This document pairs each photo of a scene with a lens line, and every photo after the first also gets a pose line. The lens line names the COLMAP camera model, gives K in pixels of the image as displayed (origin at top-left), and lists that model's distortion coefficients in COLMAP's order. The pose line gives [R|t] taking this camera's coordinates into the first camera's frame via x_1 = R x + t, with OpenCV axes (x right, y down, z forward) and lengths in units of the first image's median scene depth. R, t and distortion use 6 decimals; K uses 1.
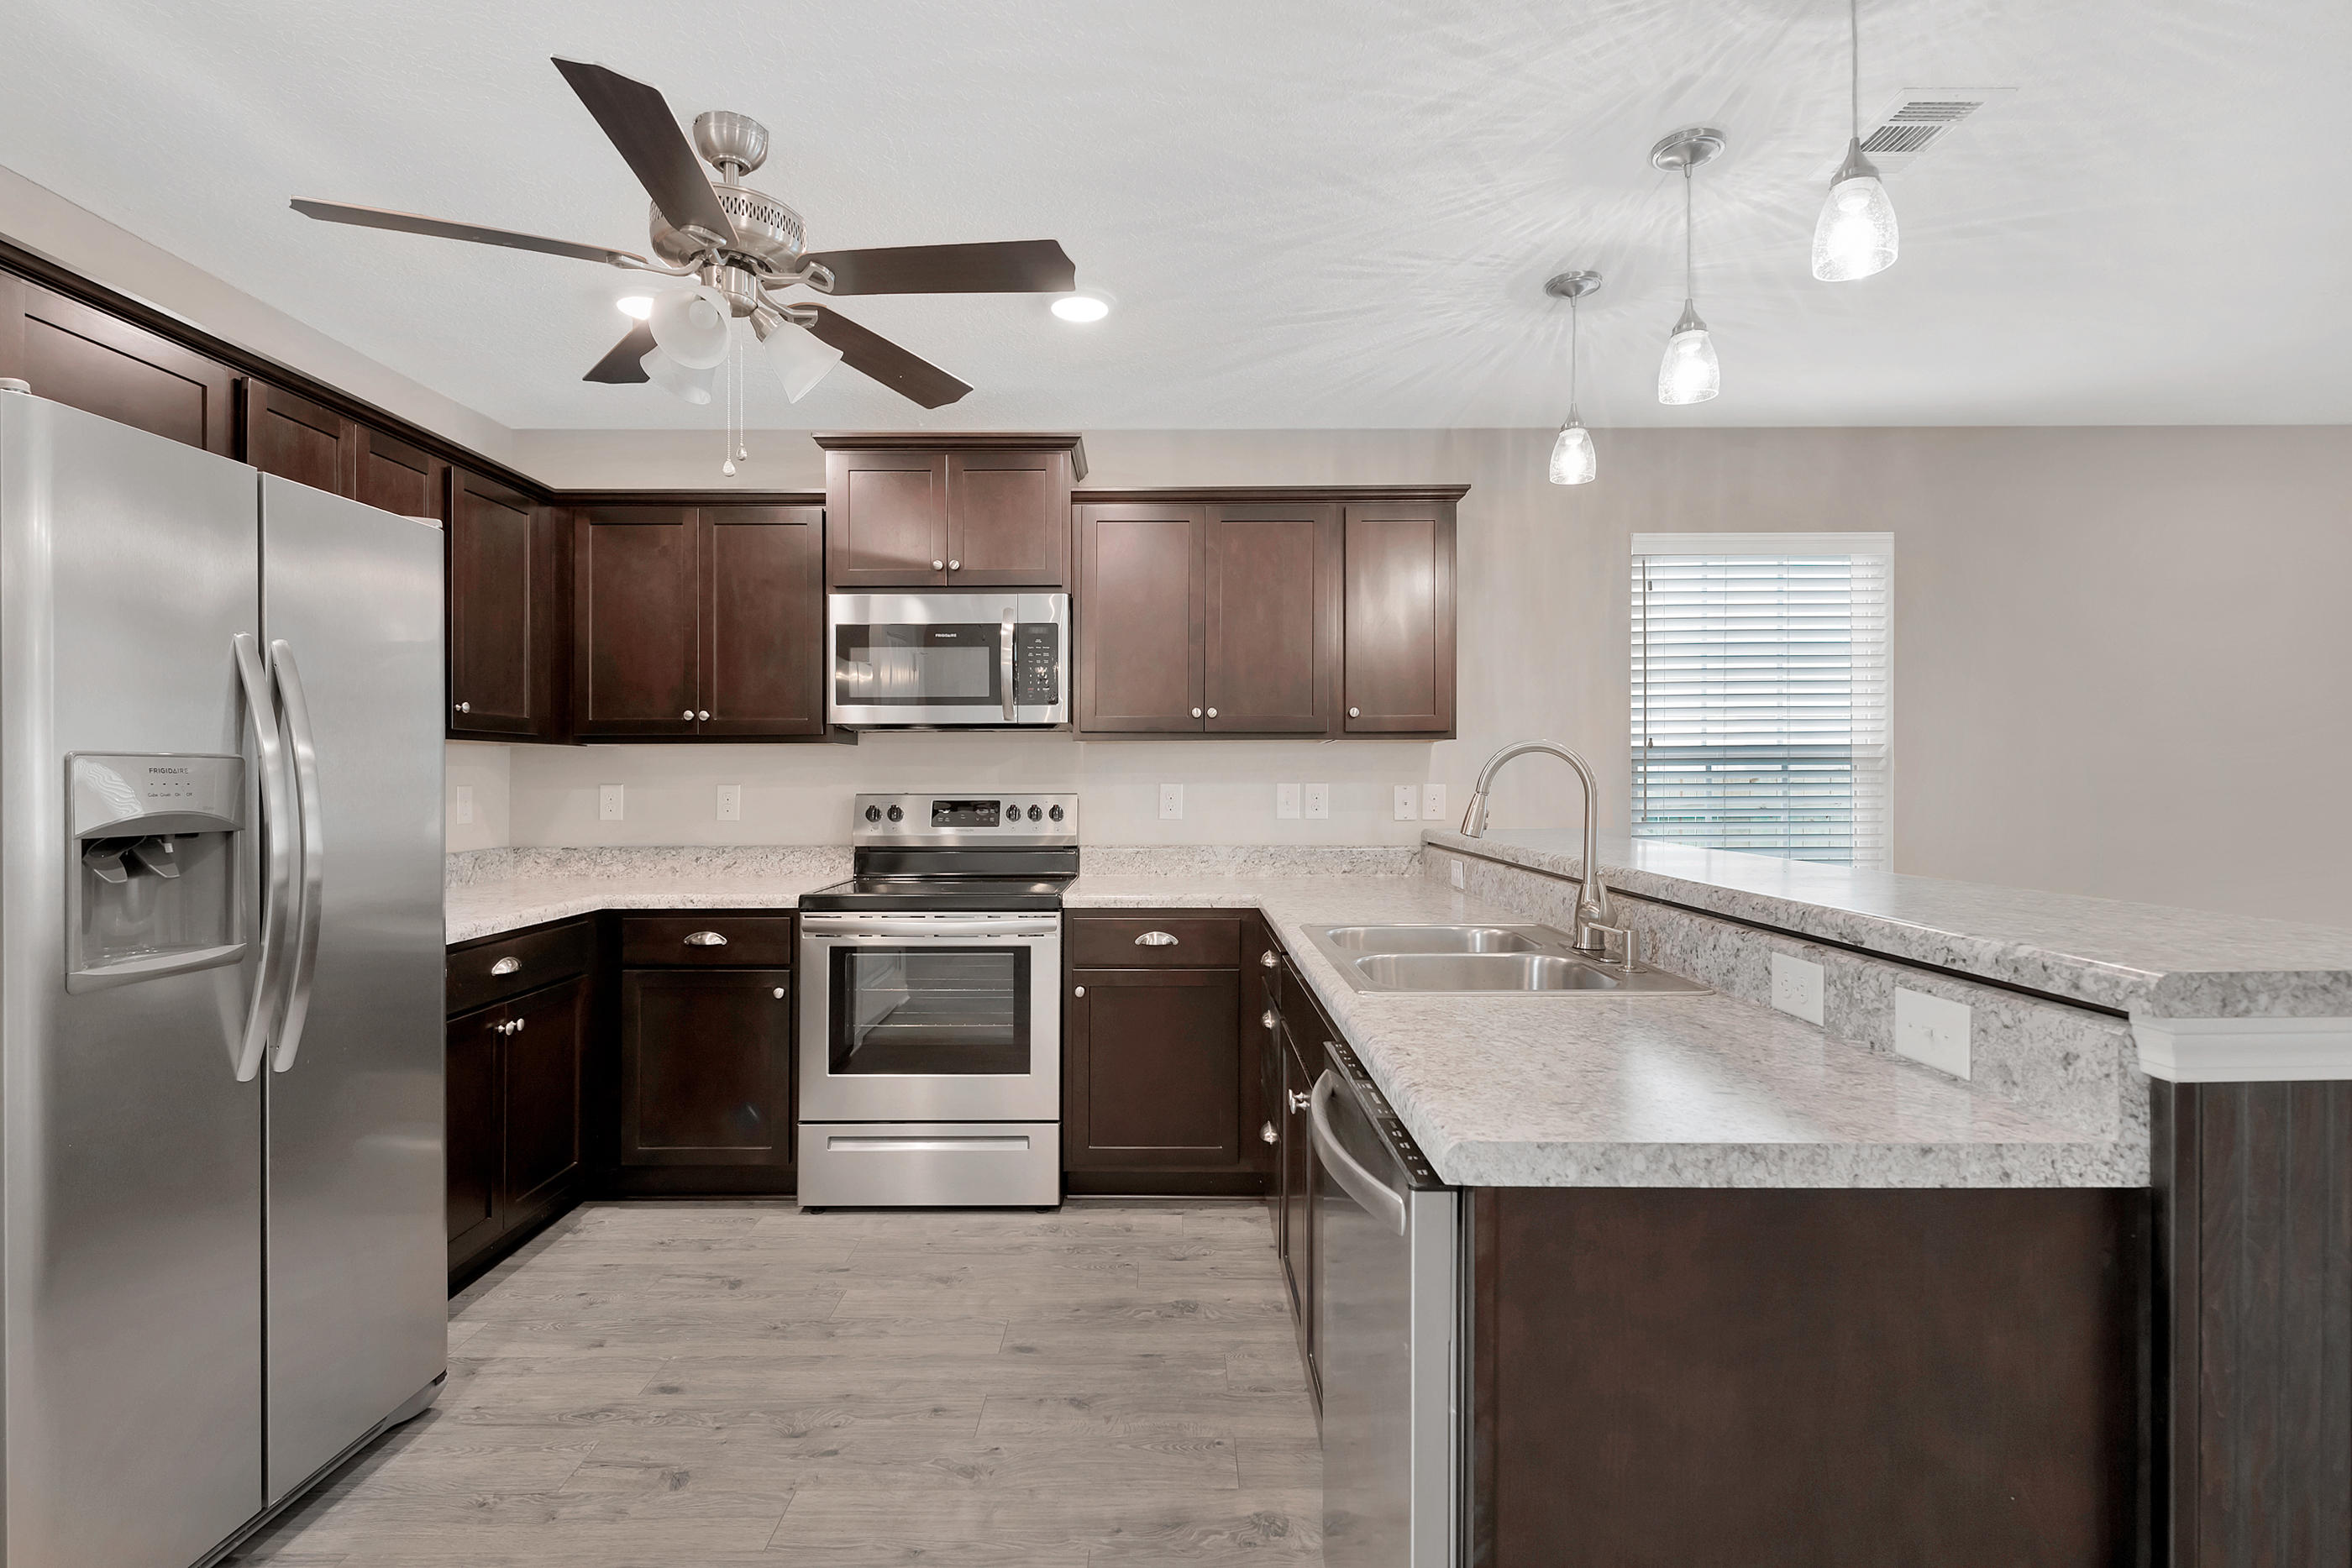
lens RADIAL K [[1139.1, 0, 1176.2], [0, 1139.1, 767.4], [0, 0, 1]] dist [0.007748, -0.001526]
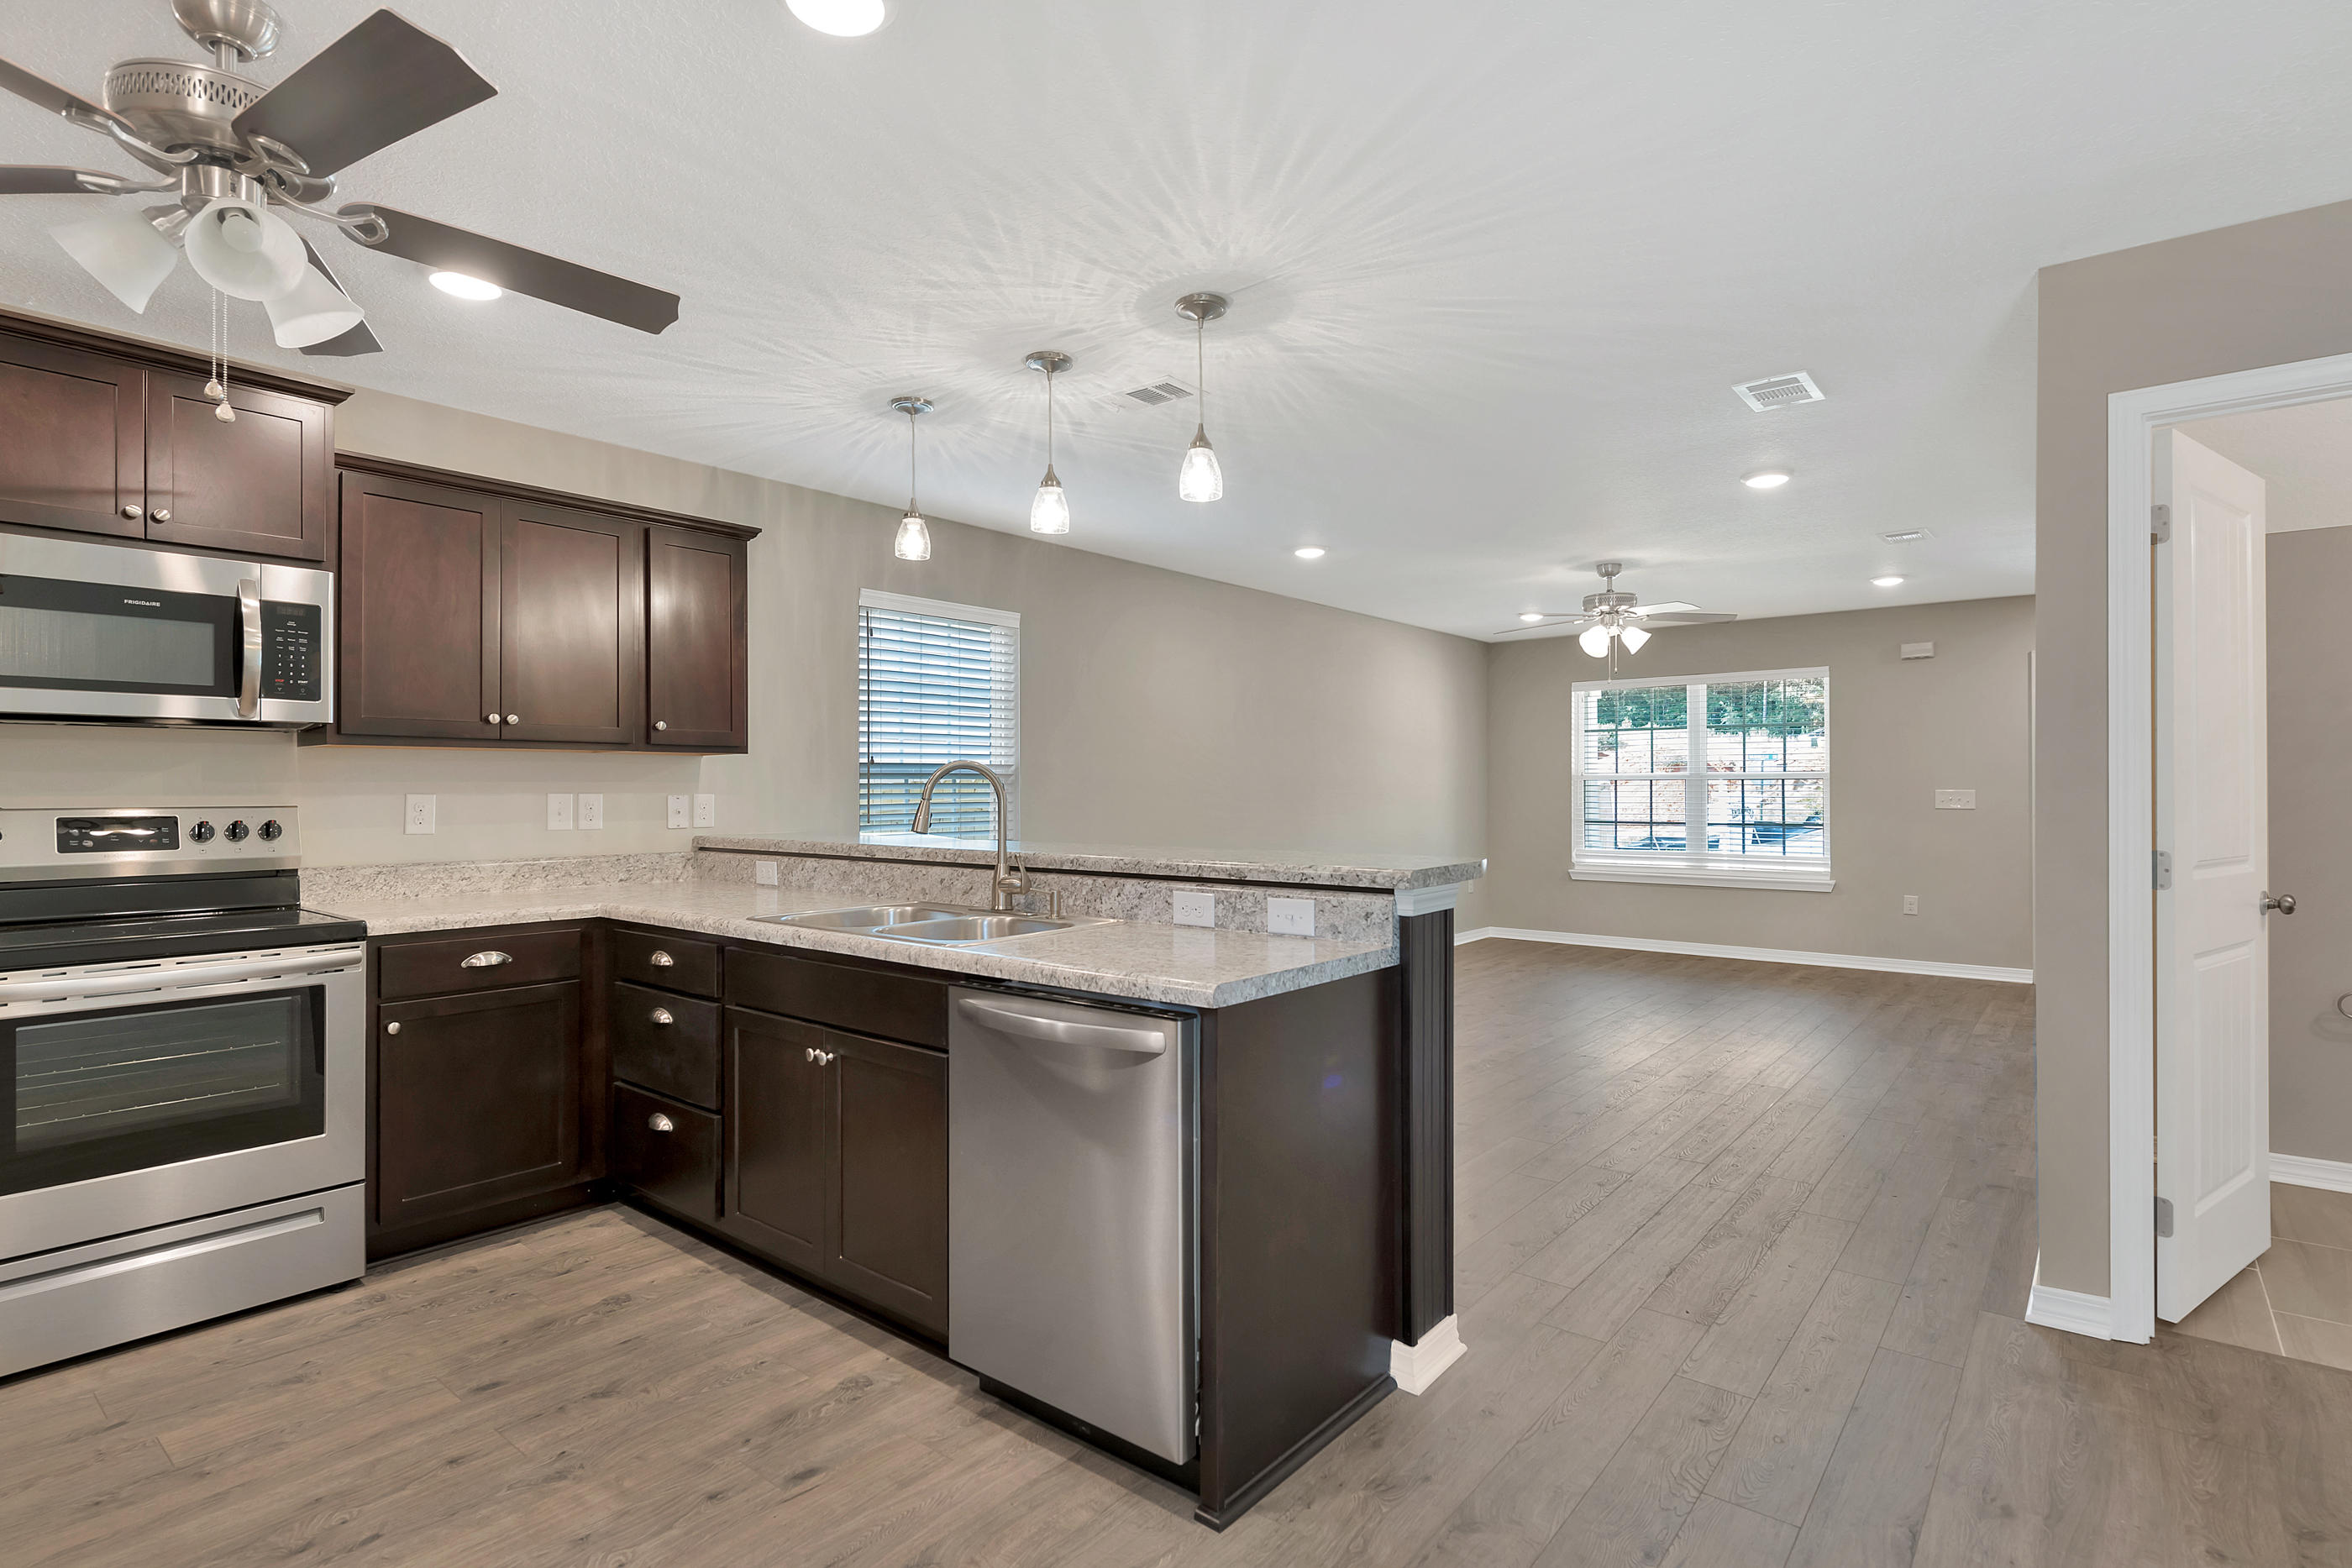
lens RADIAL K [[1139.1, 0, 1176.2], [0, 1139.1, 767.4], [0, 0, 1]] dist [0.007748, -0.001526]
pose [[0.635712, 0.016312, 0.771754, -0.392278], [-0.008565, 0.999864, -0.014077, 0.000791], [-0.771879, 0.002339, 0.635765, -0.040019]]
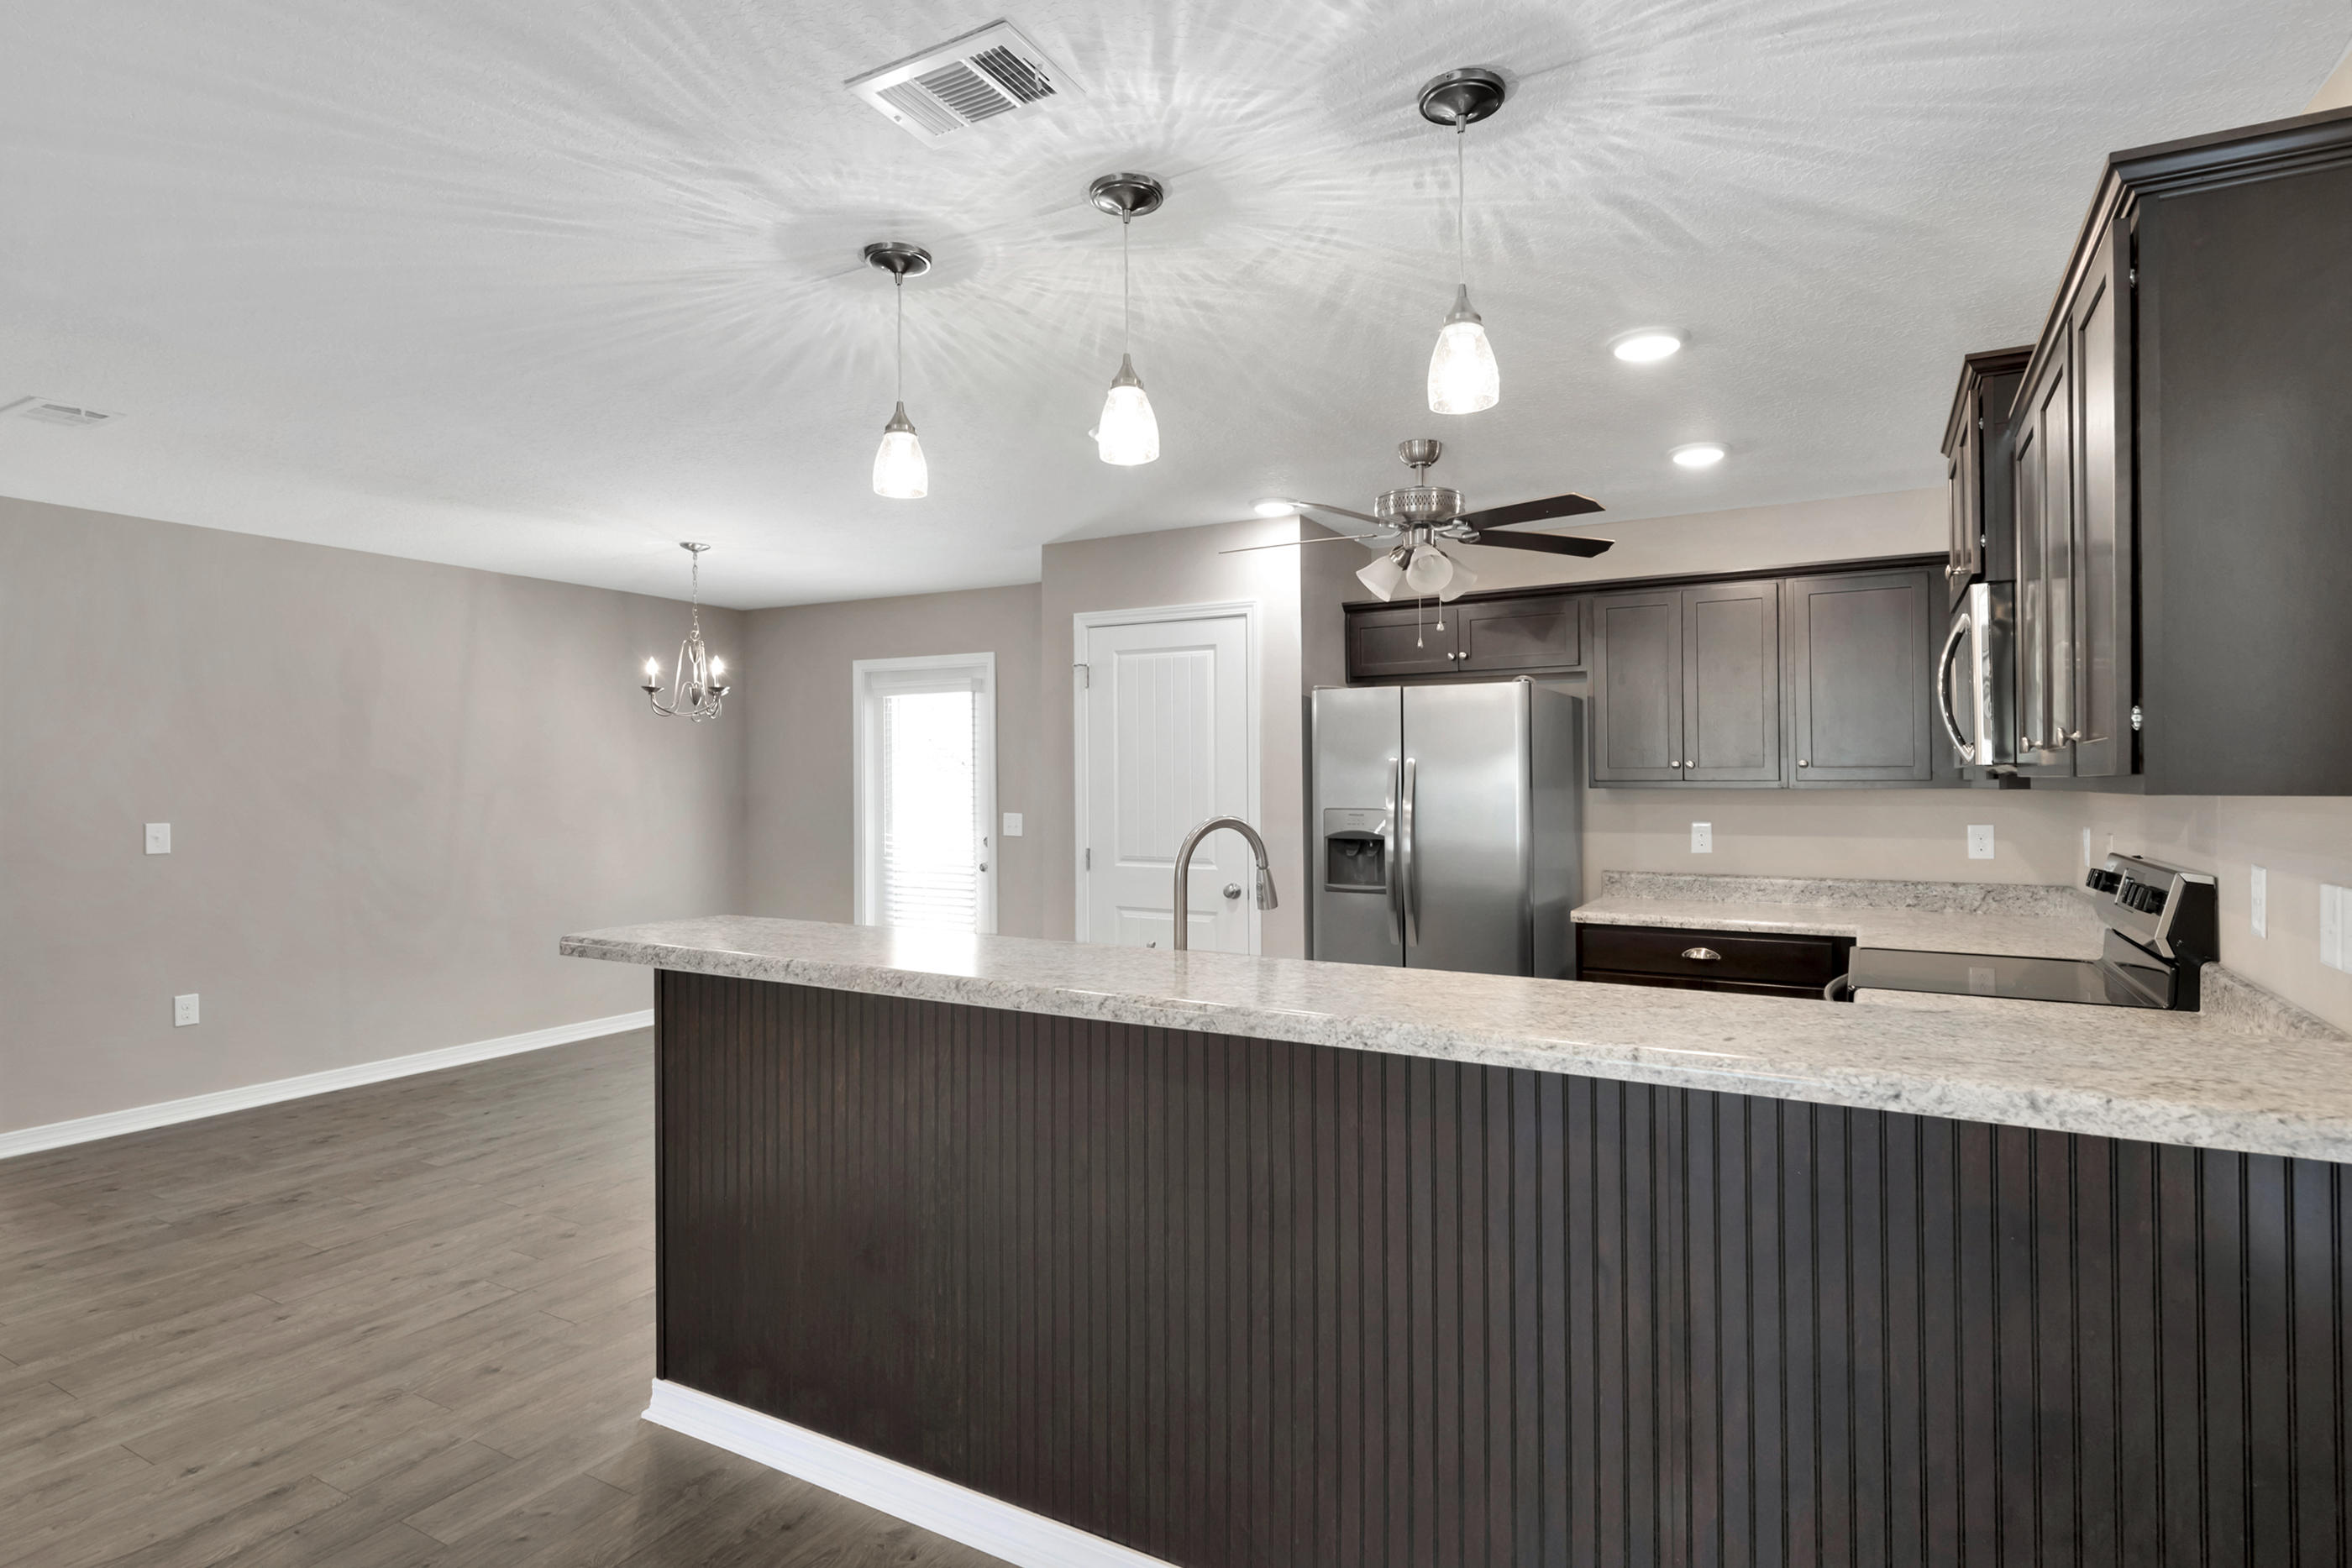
lens RADIAL K [[1177.6, 0, 1176.0], [0, 1177.6, 784.0], [0, 0, 1]] dist [-0.003490, -0.002616]
pose [[-0.497284, 0.007616, -0.867555, 0.872084], [0.011094, 0.999936, 0.002419, -0.039968], [0.867517, -0.008422, -0.497336, 1.038008]]
